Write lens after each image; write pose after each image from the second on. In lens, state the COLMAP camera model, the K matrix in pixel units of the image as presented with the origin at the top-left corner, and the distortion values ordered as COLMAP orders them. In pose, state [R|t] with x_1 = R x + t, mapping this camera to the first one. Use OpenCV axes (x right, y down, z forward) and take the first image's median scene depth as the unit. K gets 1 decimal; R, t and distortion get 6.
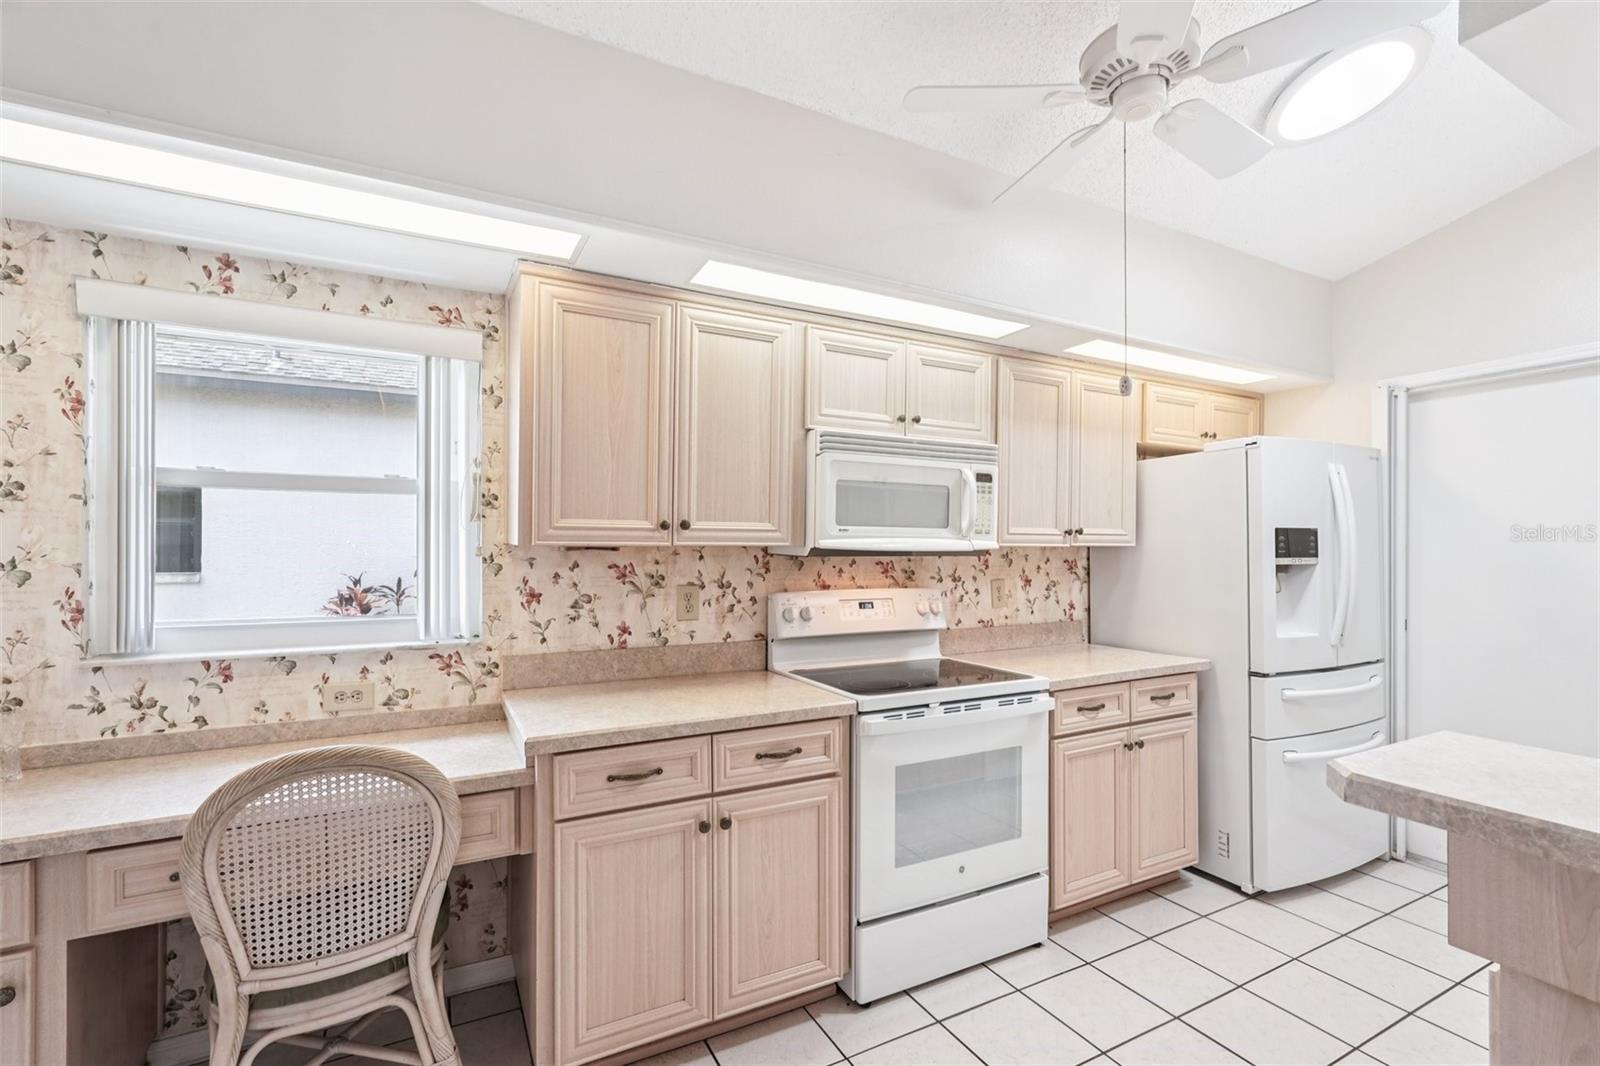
lens RADIAL K [[713.6, 0, 795.3], [0, 713.6, 546.2], [0, 0, 1]] dist [-0.003862, 0.000326]
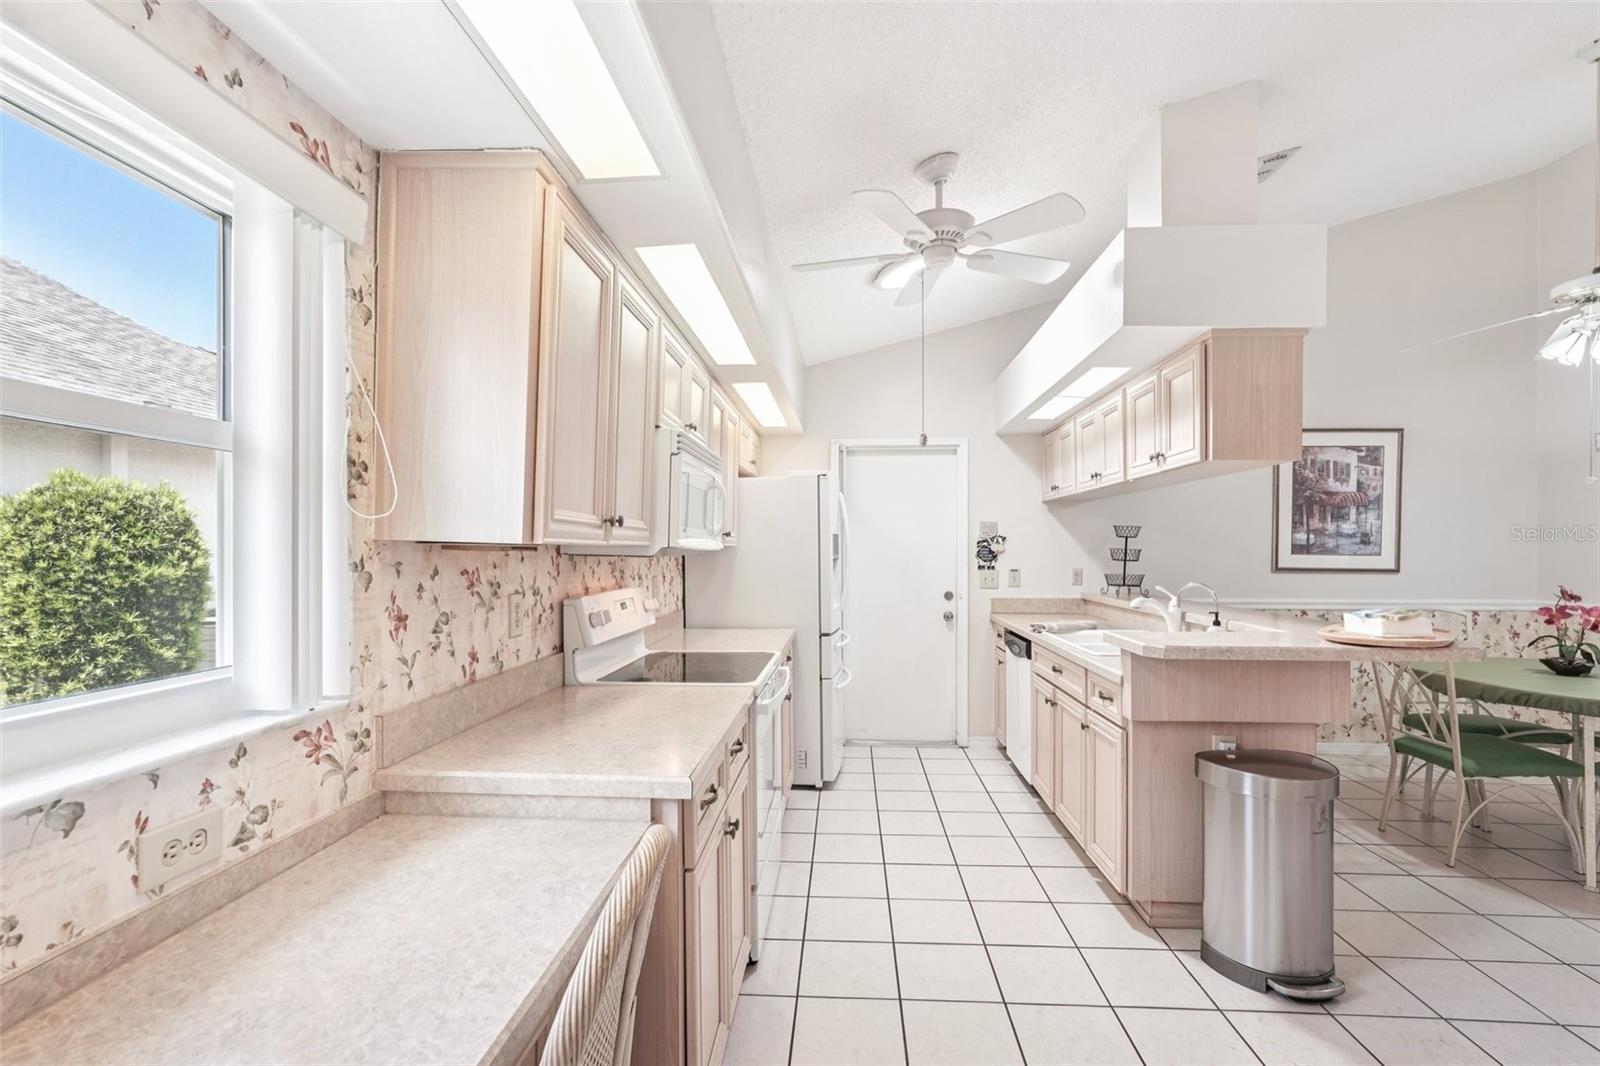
lens RADIAL K [[720.5, 0, 802.2], [0, 720.5, 550.3], [0, 0, 1]] dist [-0.016482, 0.012666]
pose [[0.516699, -0.004051, 0.856157, -0.723510], [0.000163, 0.999989, 0.004634, 0.002207], [-0.856167, -0.002255, 0.516694, 0.324795]]
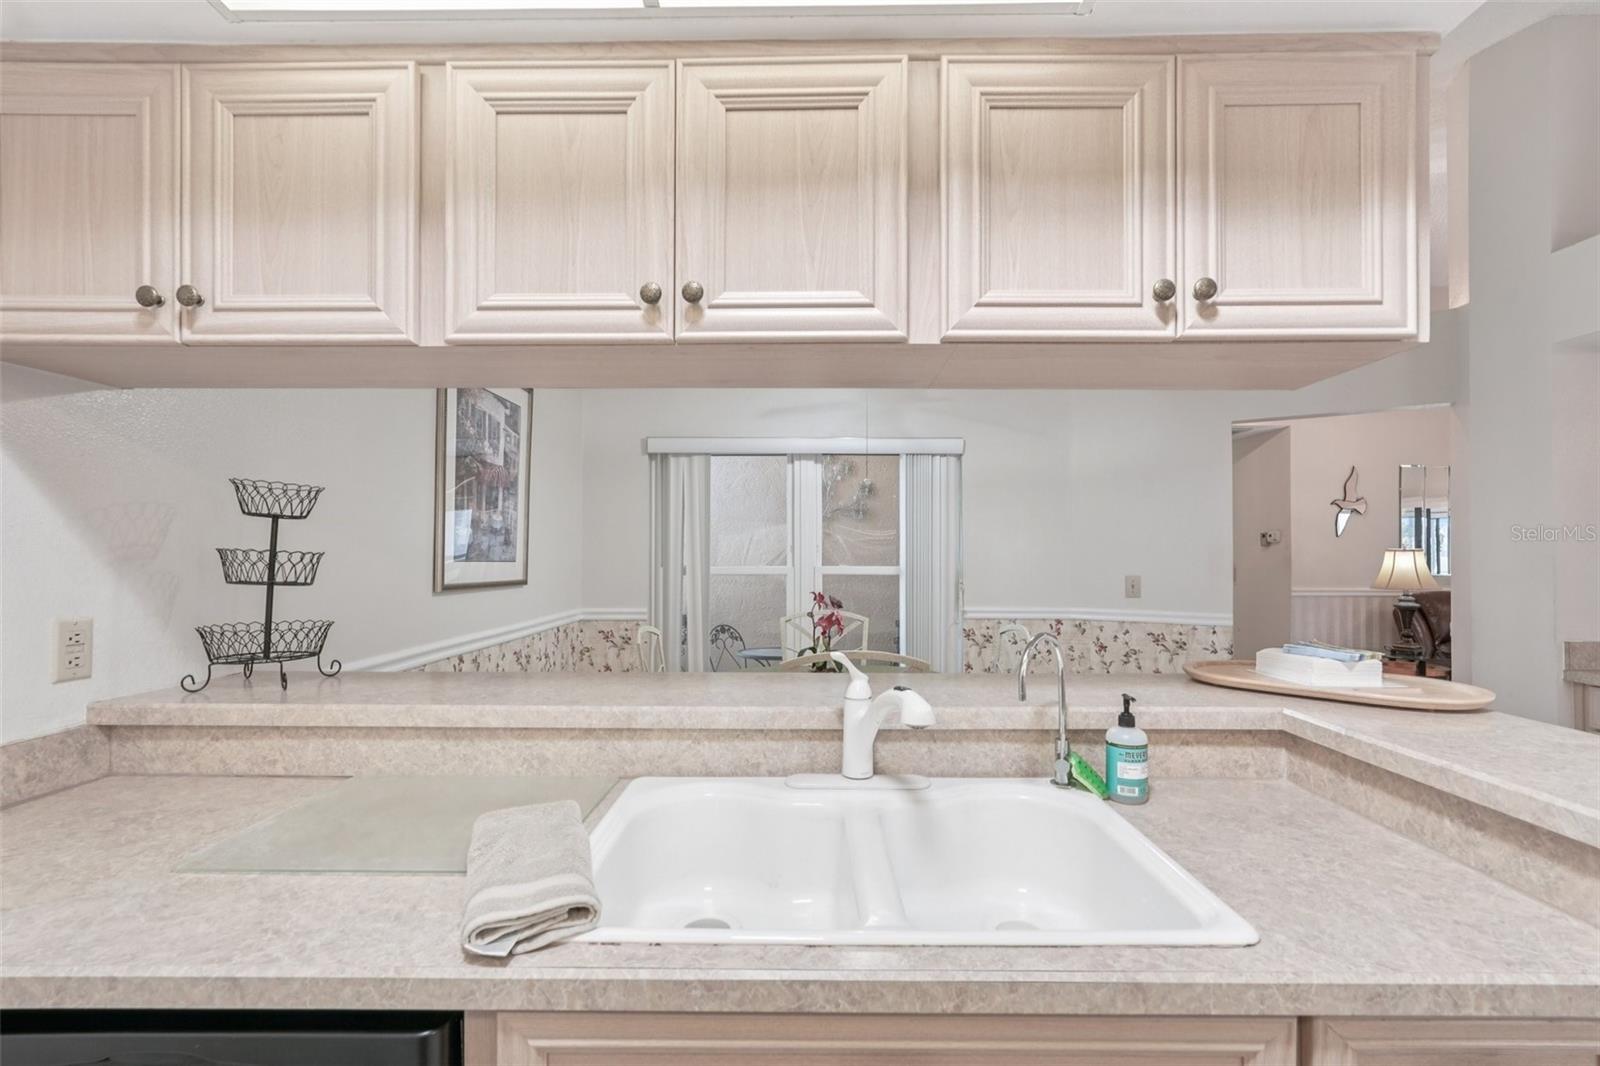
lens RADIAL K [[713.6, 0, 795.3], [0, 713.6, 546.2], [0, 0, 1]] dist [-0.003862, 0.000326]
pose [[-0.880239, 0.002850, 0.474521, 0.661939], [-0.002916, 0.999931, -0.011414, 0.009943], [-0.474521, -0.011430, -0.880170, 0.937379]]
